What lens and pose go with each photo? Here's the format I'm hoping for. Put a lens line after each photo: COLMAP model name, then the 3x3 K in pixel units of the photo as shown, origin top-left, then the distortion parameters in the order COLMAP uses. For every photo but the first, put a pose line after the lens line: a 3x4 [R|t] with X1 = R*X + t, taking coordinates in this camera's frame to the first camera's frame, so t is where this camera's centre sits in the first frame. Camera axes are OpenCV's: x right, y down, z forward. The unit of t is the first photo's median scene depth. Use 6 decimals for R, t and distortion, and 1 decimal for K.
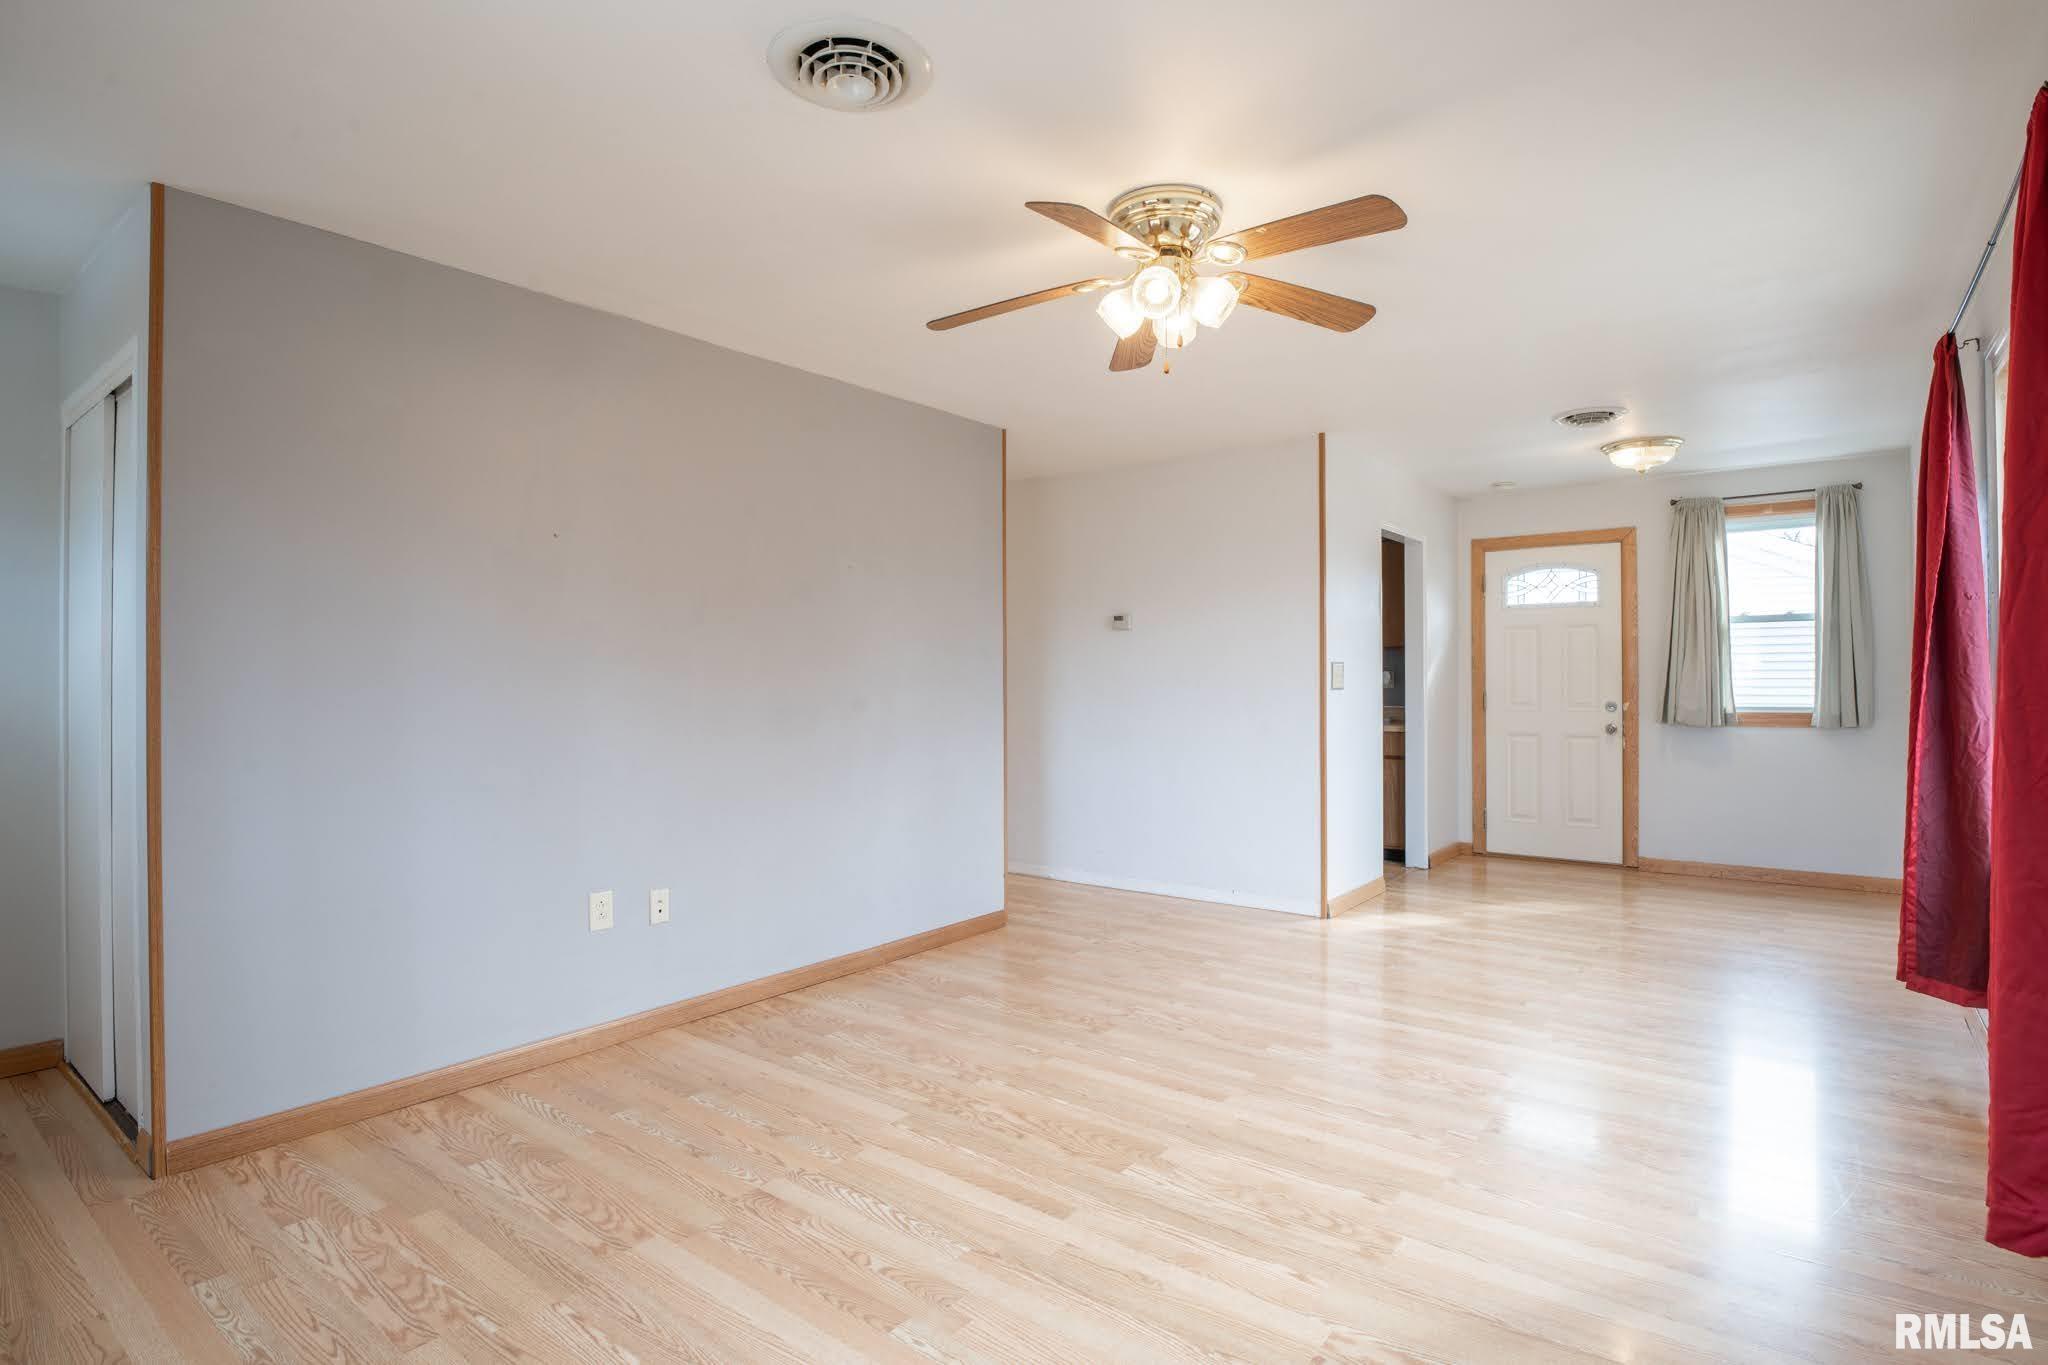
lens RADIAL K [[1020.9, 0, 1042.3], [0, 1020.9, 674.2], [0, 0, 1]] dist [-0.019767, -0.008036]
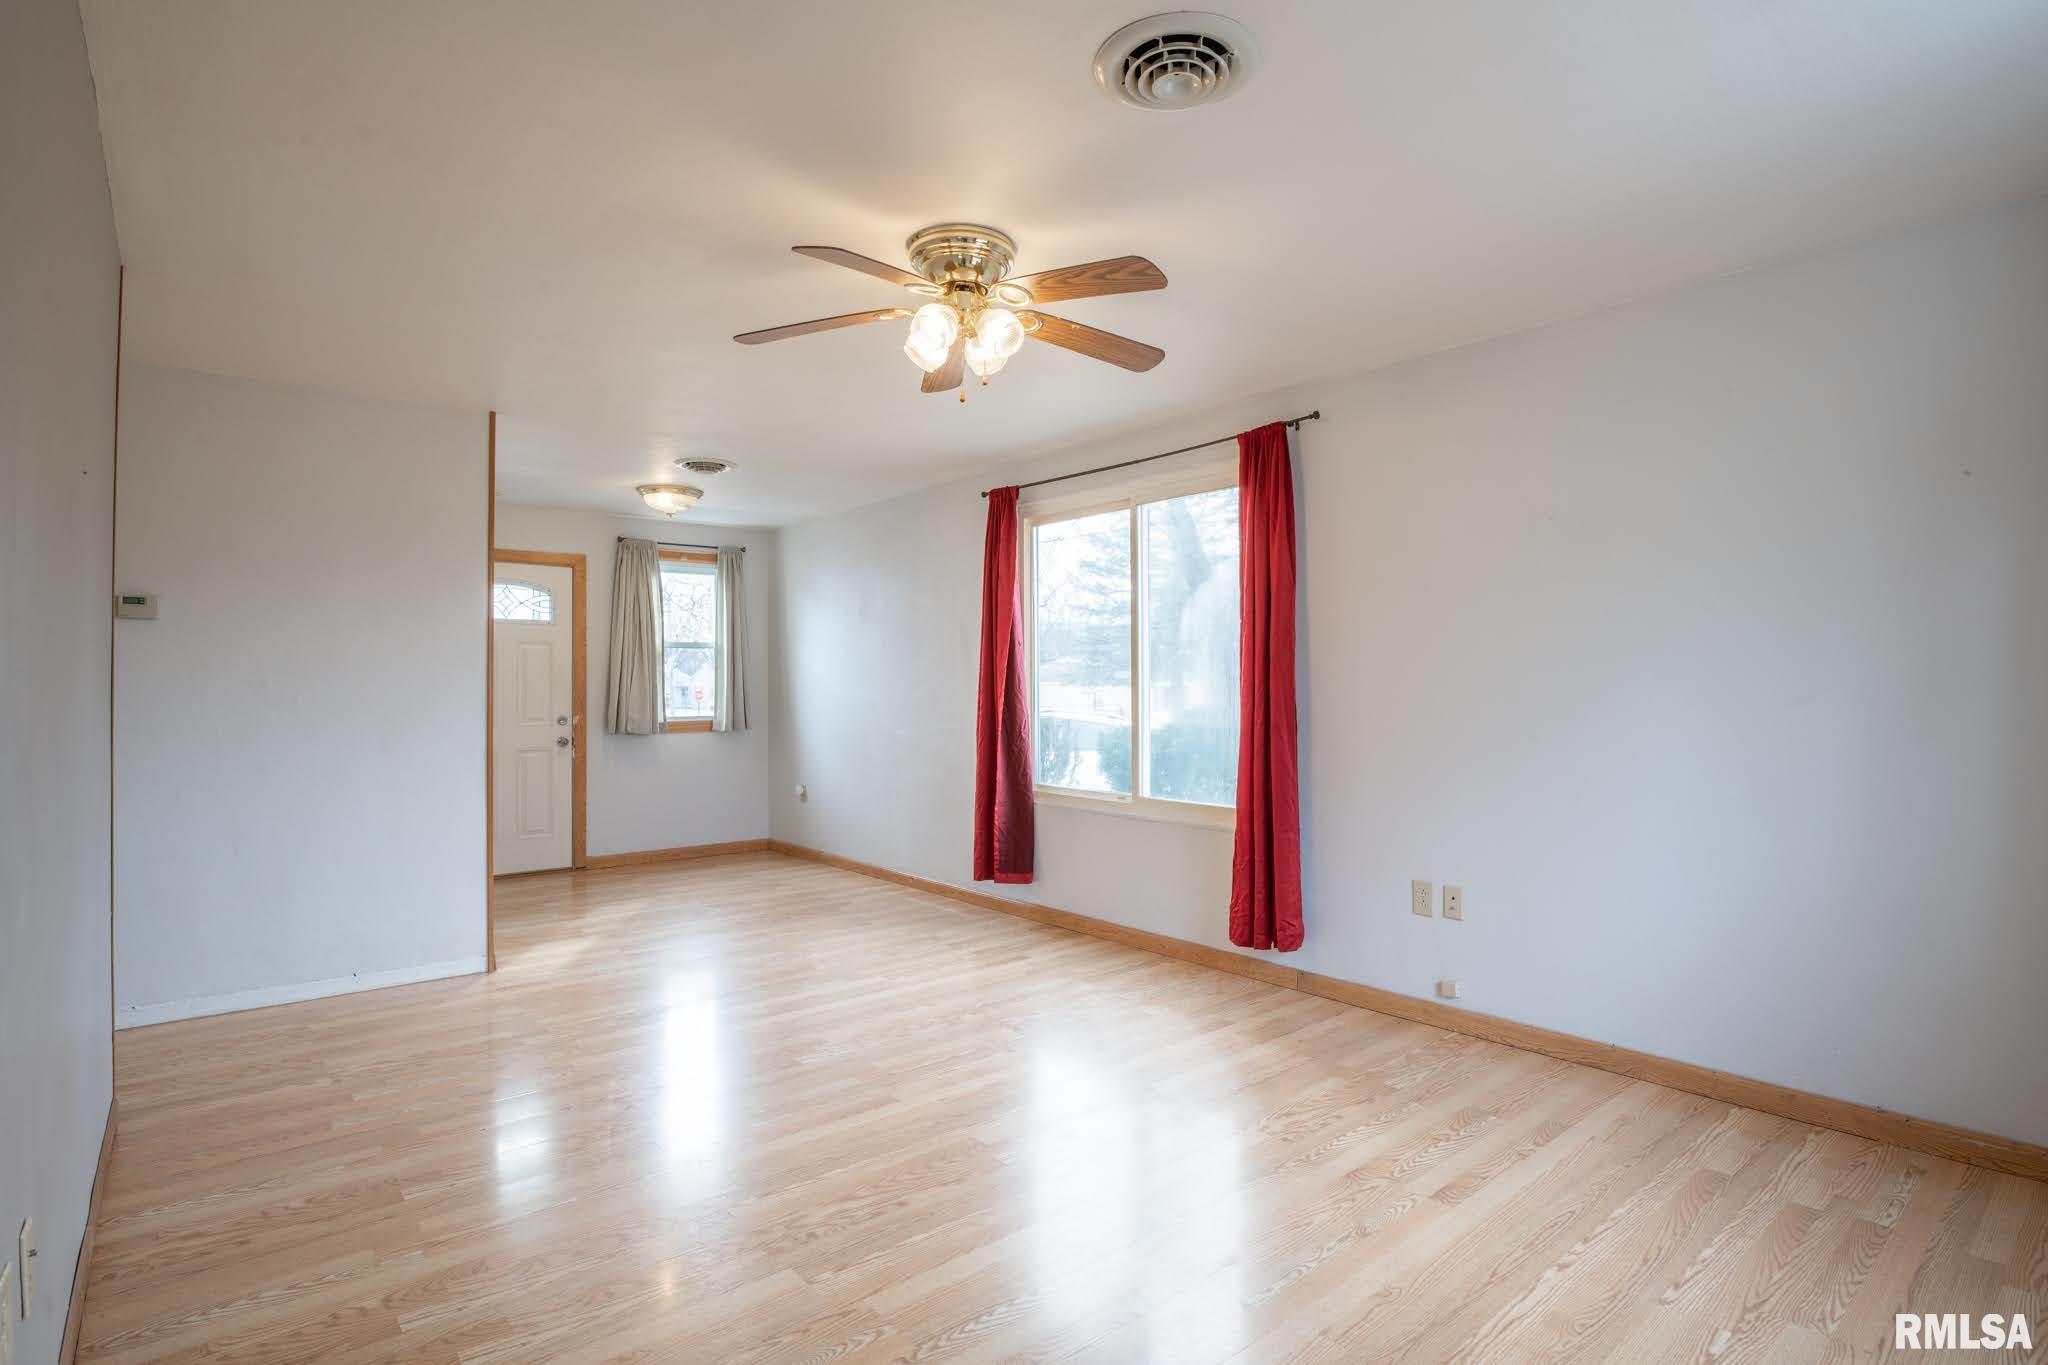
lens RADIAL K [[999.1, 0, 1038.5], [0, 999.1, 674.8], [0, 0, 1]] dist [-0.016577, -0.009324]
pose [[0.221088, 0.015801, 0.975126, -0.403064], [0.000473, 0.999867, -0.016309, 0.001605], [-0.975254, 0.004066, 0.221051, 0.324309]]
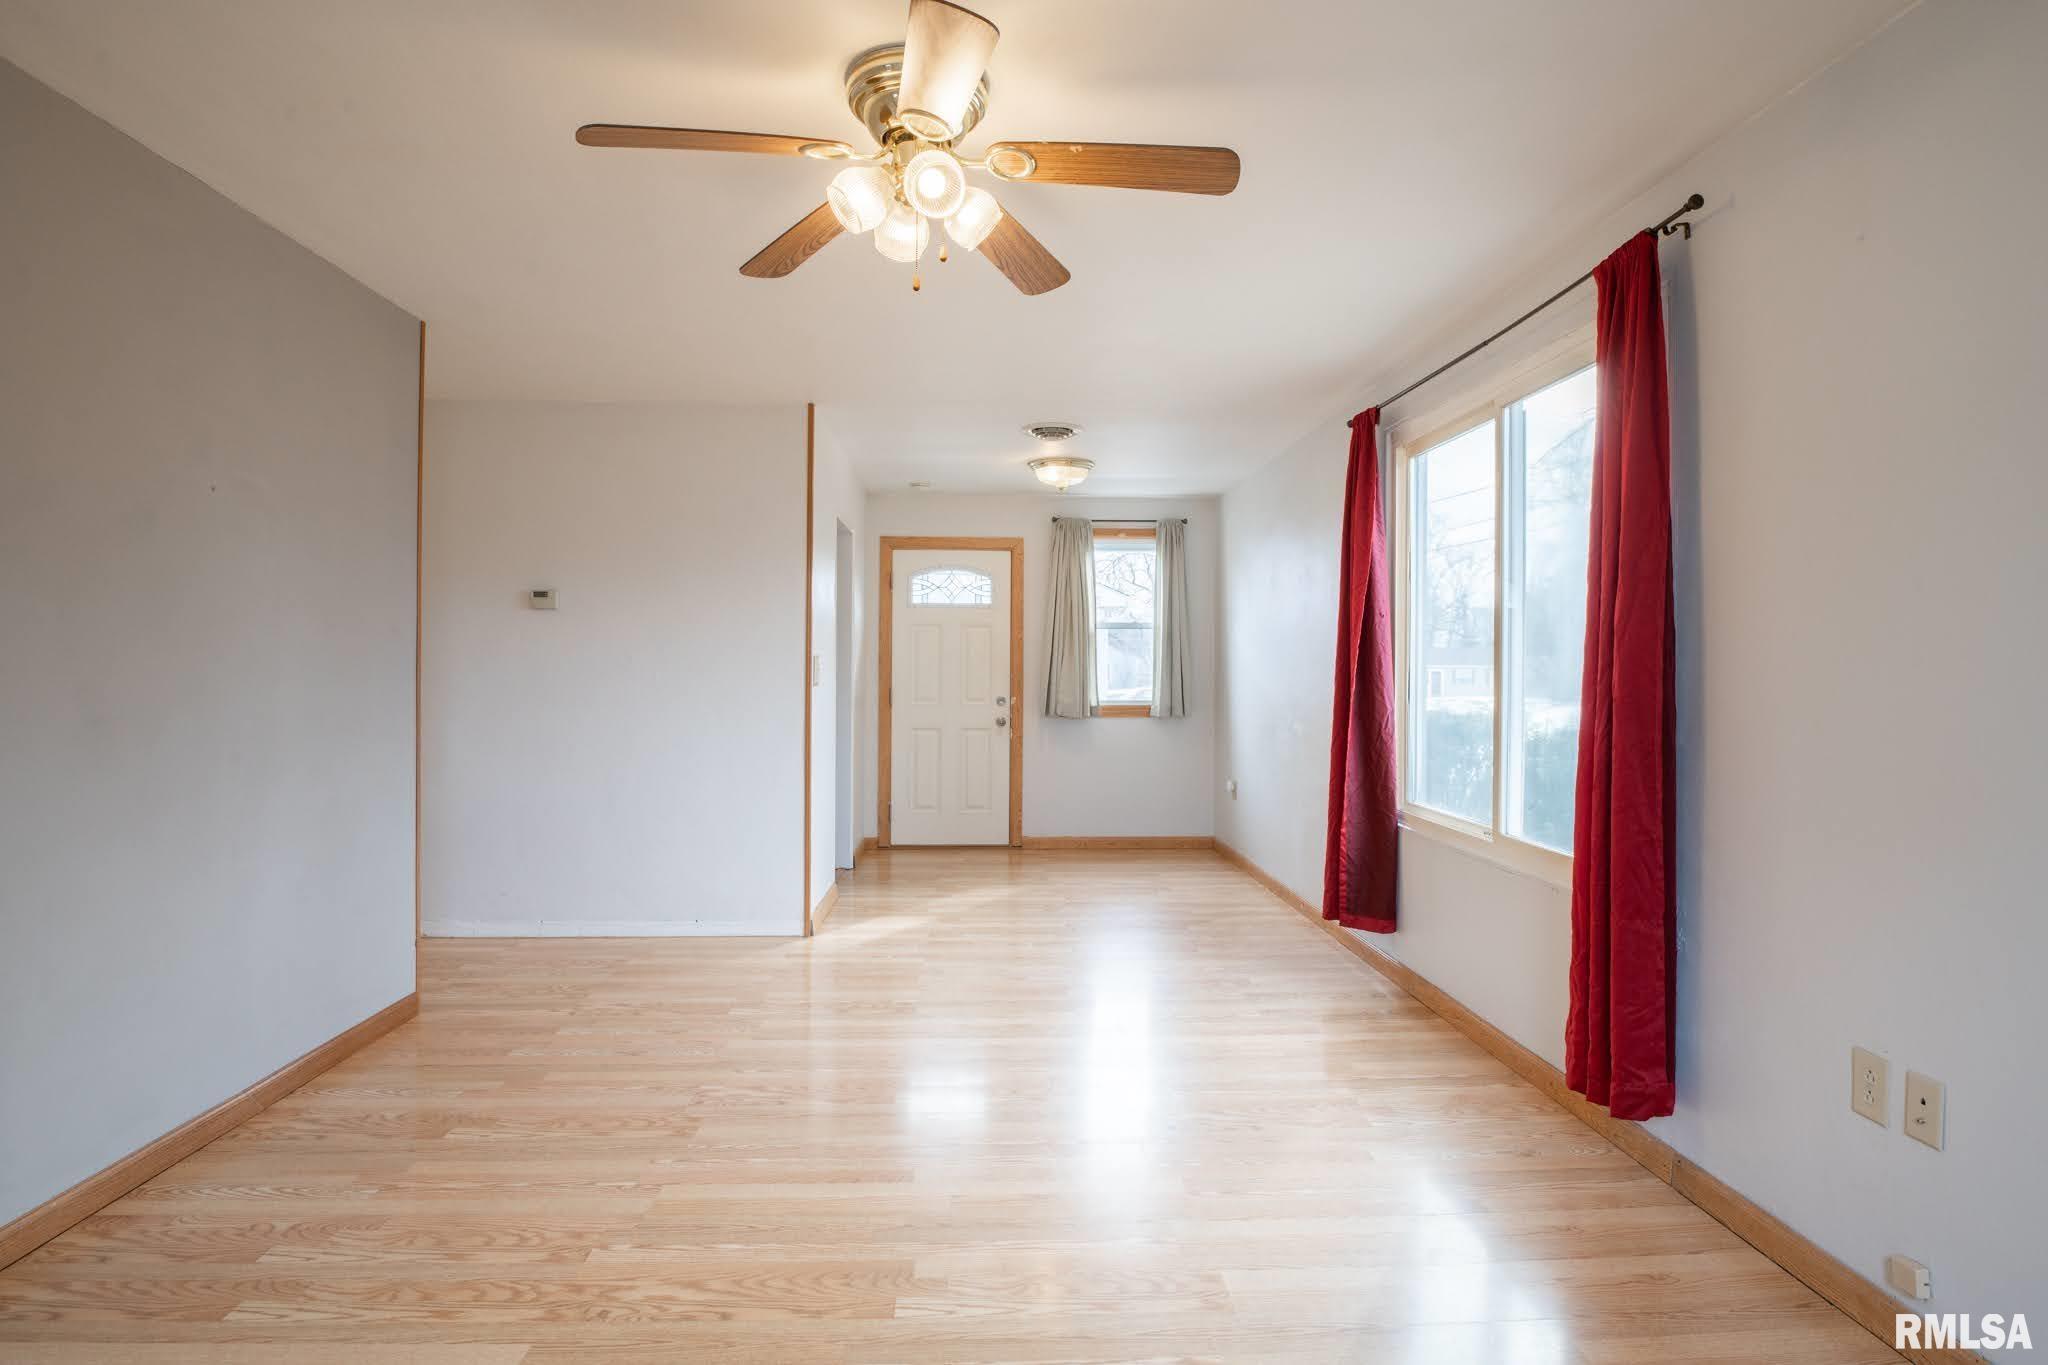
lens RADIAL K [[1033.5, 0, 1034.6], [0, 1033.5, 675.1], [0, 0, 1]] dist [-0.021661, -0.006466]
pose [[0.761363, 0.007527, 0.648282, -0.152428], [-0.012351, 0.999920, 0.002896, 0.000493], [-0.648208, -0.010212, 0.761395, 0.151318]]
